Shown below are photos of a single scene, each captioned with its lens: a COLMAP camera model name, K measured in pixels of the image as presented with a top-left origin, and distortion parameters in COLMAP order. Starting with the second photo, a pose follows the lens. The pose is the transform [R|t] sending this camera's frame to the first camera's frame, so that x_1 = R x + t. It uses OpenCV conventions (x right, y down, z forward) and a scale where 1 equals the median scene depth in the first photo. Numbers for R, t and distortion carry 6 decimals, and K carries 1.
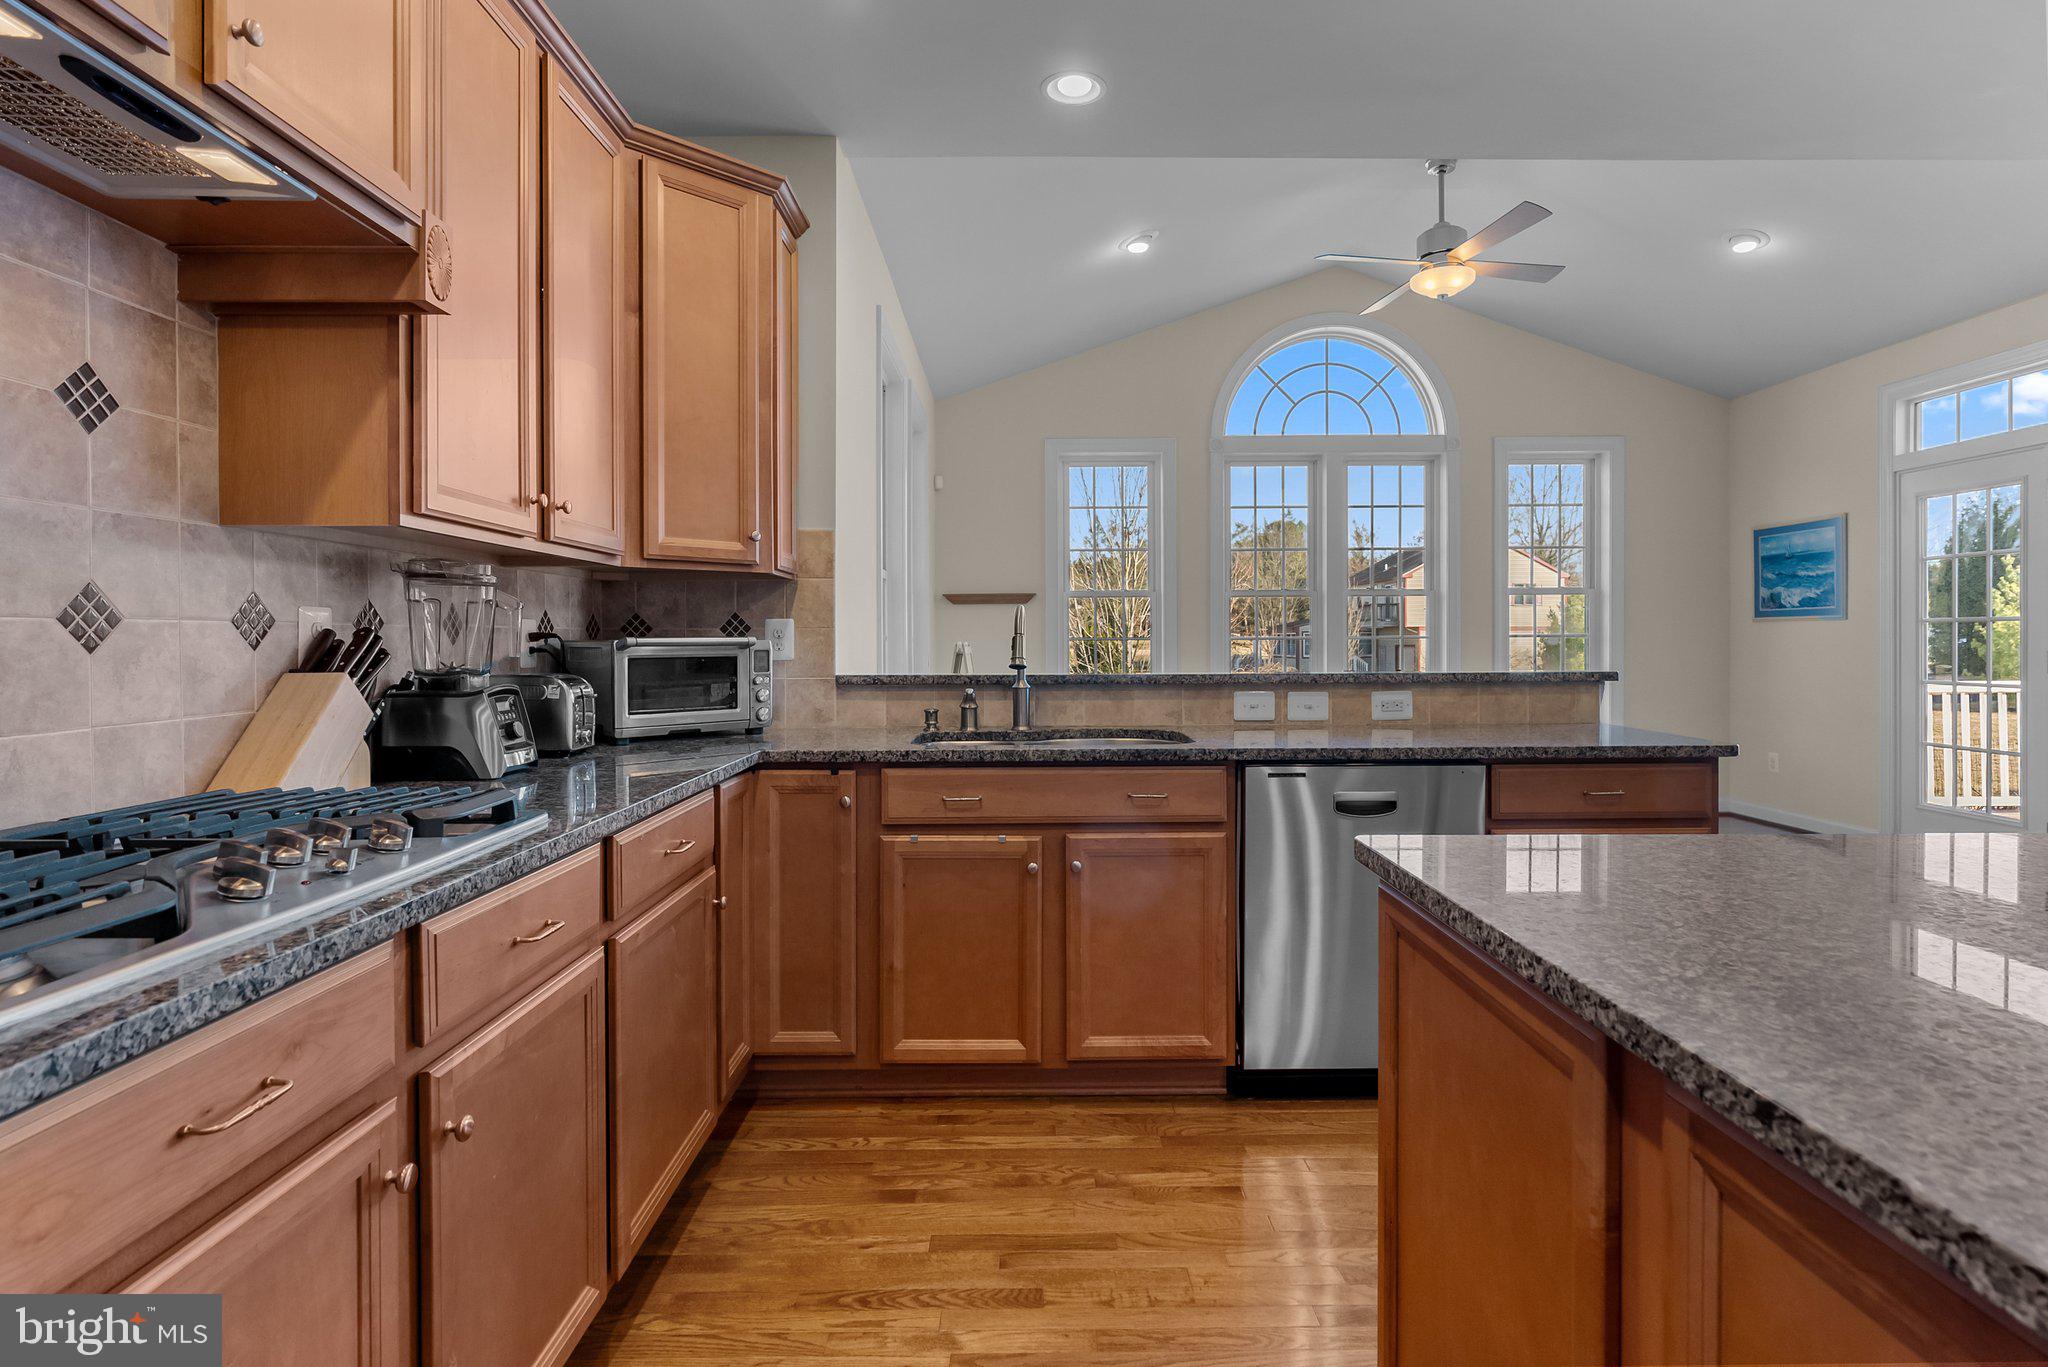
lens RADIAL K [[1041.6, 0, 1024.1], [0, 1041.6, 651.4], [0, 0, 1]] dist [-0.001763, 0.000189]
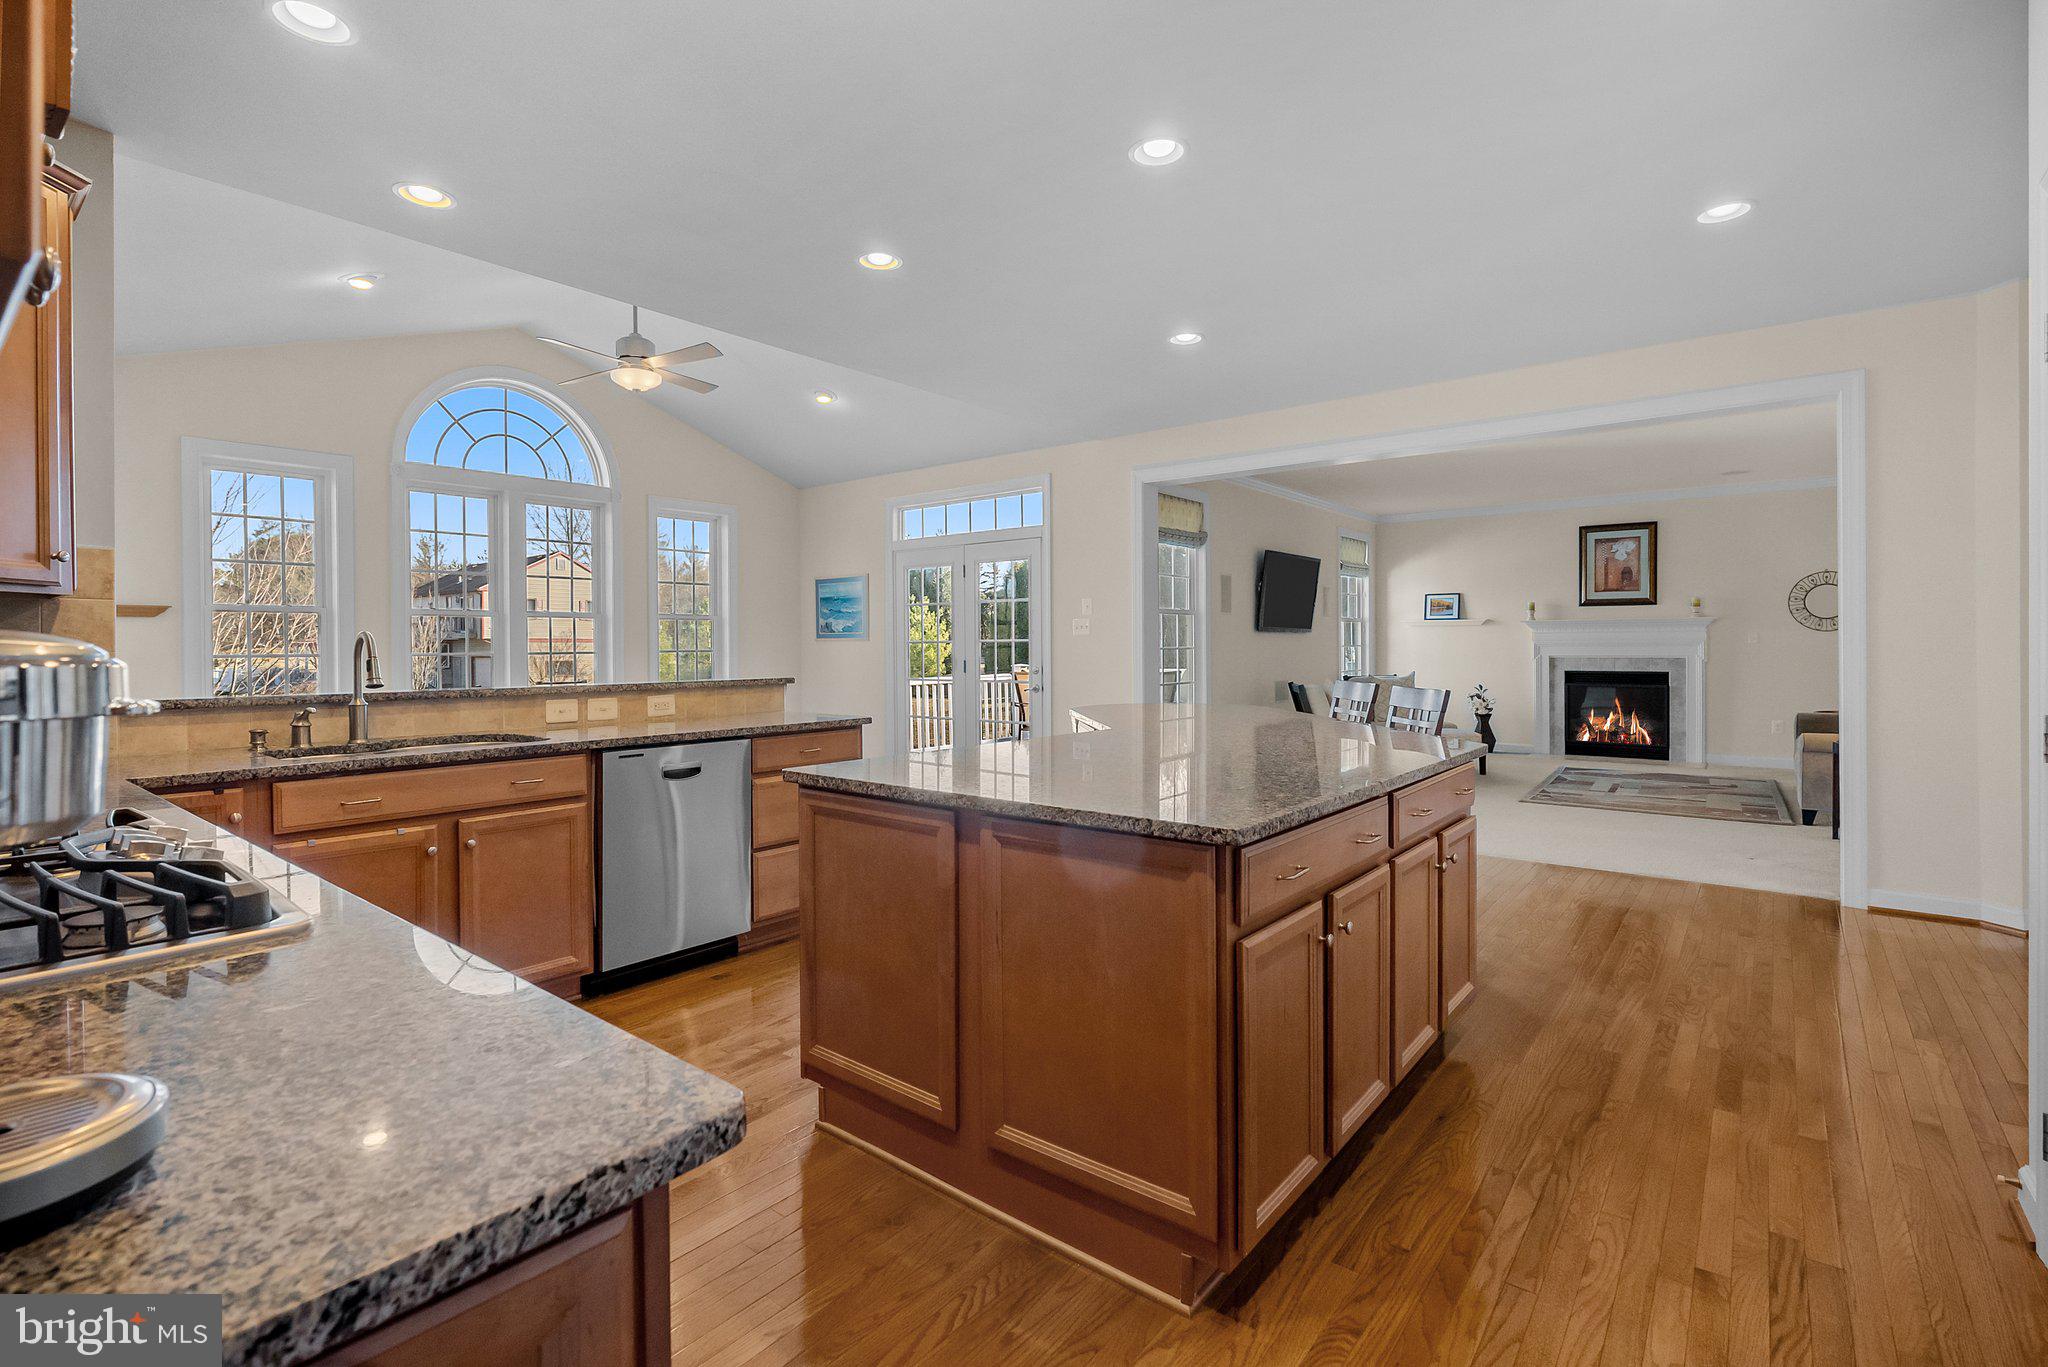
lens RADIAL K [[956.4, 0, 1025.3], [0, 956.4, 647.6], [0, 0, 1]] dist [0.002174, -0.000019]
pose [[0.635696, -0.000914, 0.771939, -0.272748], [0.011681, 0.999896, -0.008435, -0.007683], [-0.771851, 0.014379, 0.635641, -0.162708]]
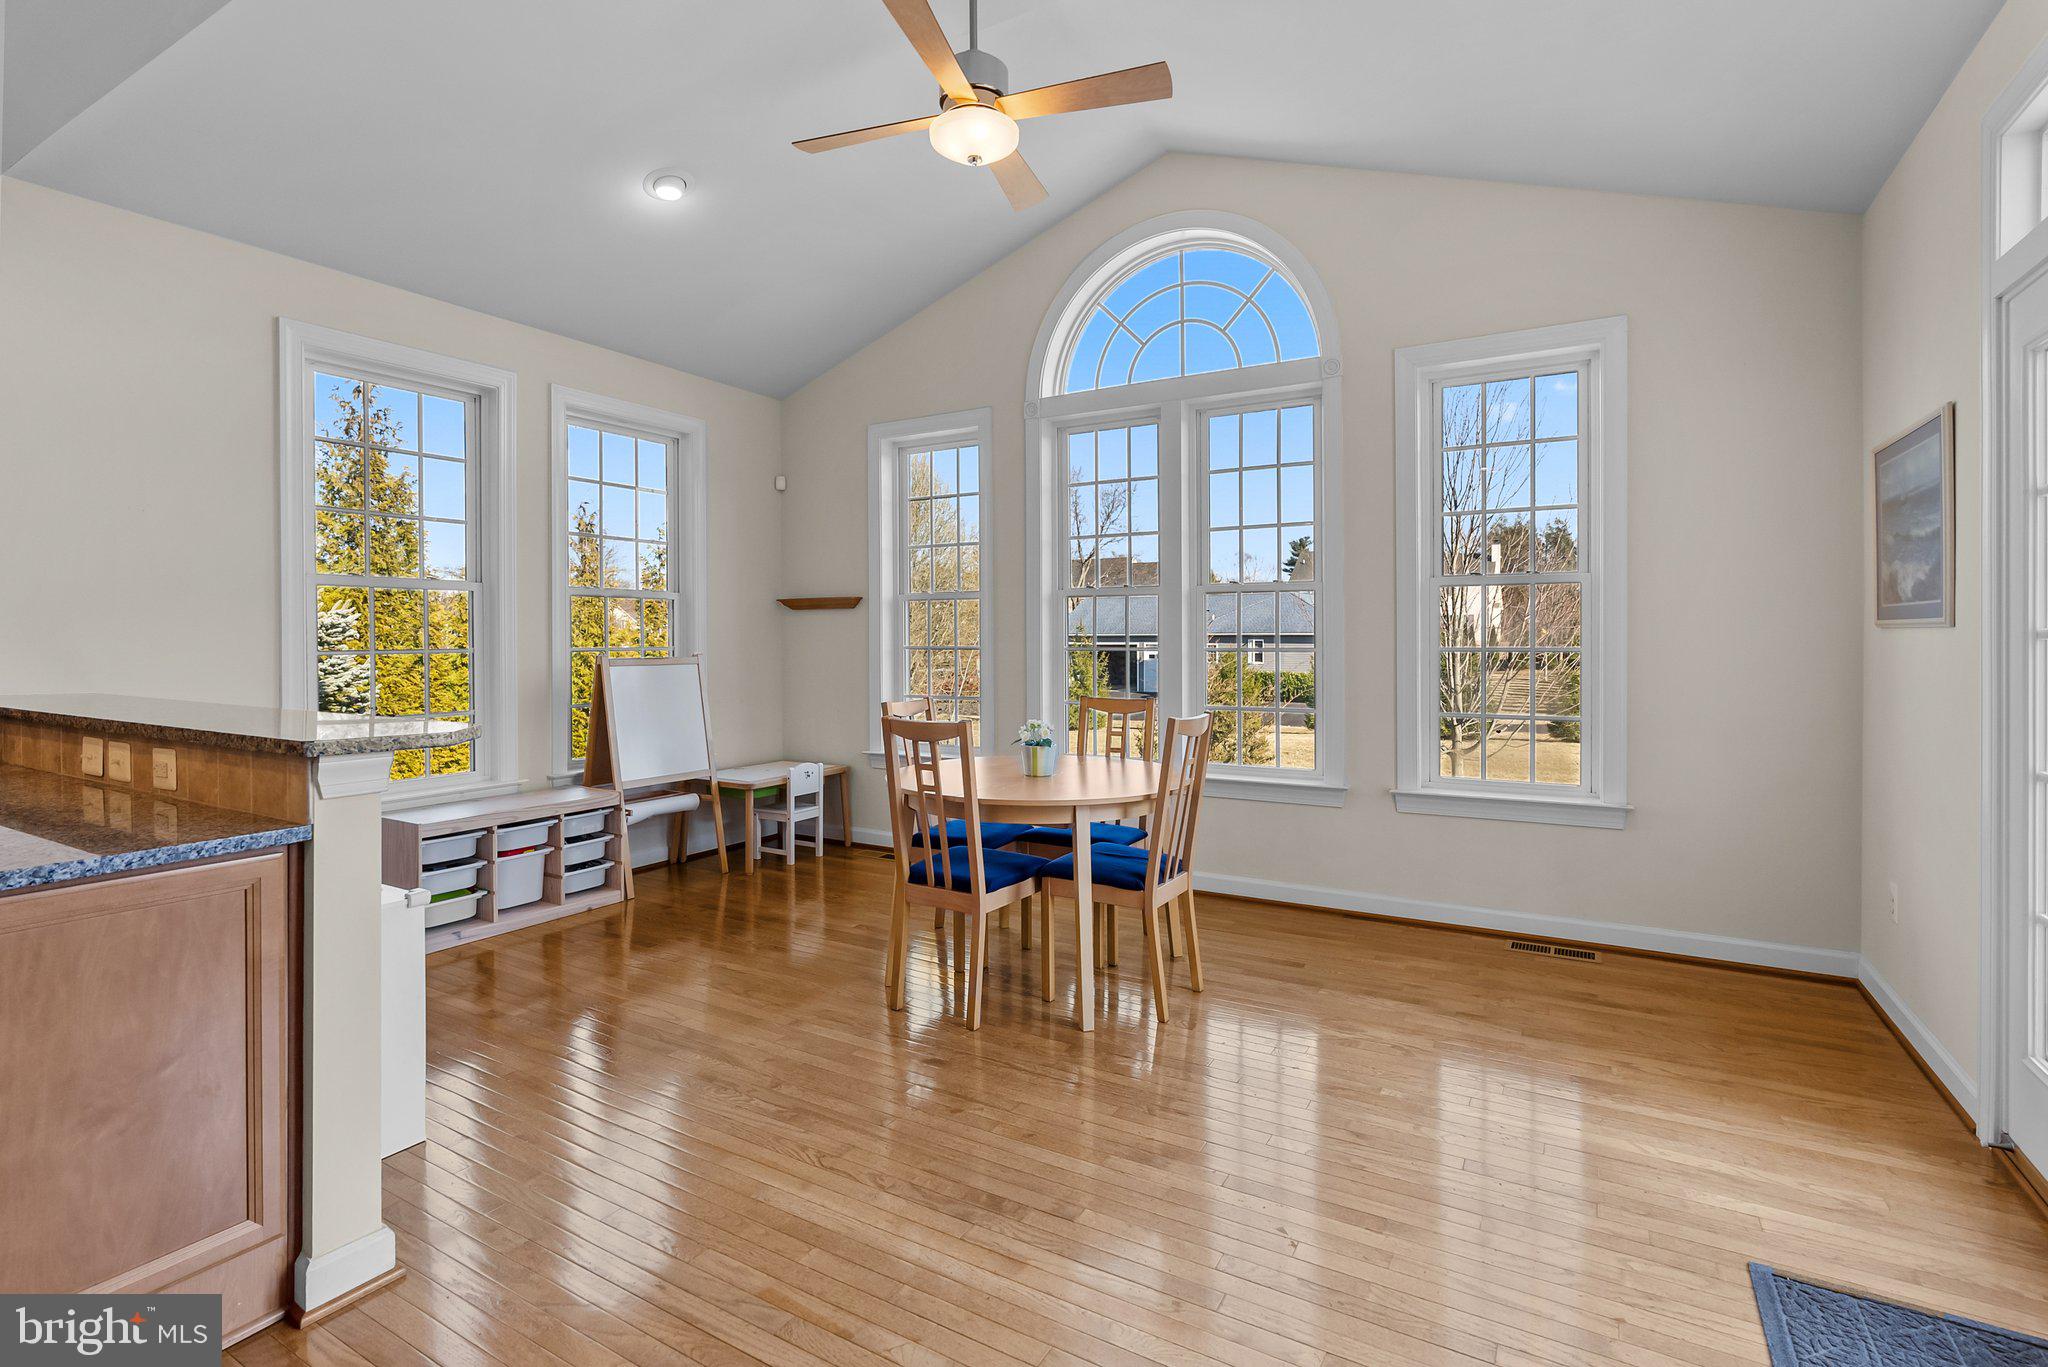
lens RADIAL K [[956.4, 0, 1025.3], [0, 956.4, 647.6], [0, 0, 1]] dist [0.002174, -0.000019]
pose [[0.862009, 0.010078, -0.506793, 0.976806], [-0.012132, 0.999926, -0.000752, -0.022830], [0.506748, 0.006796, 0.862067, 0.622547]]
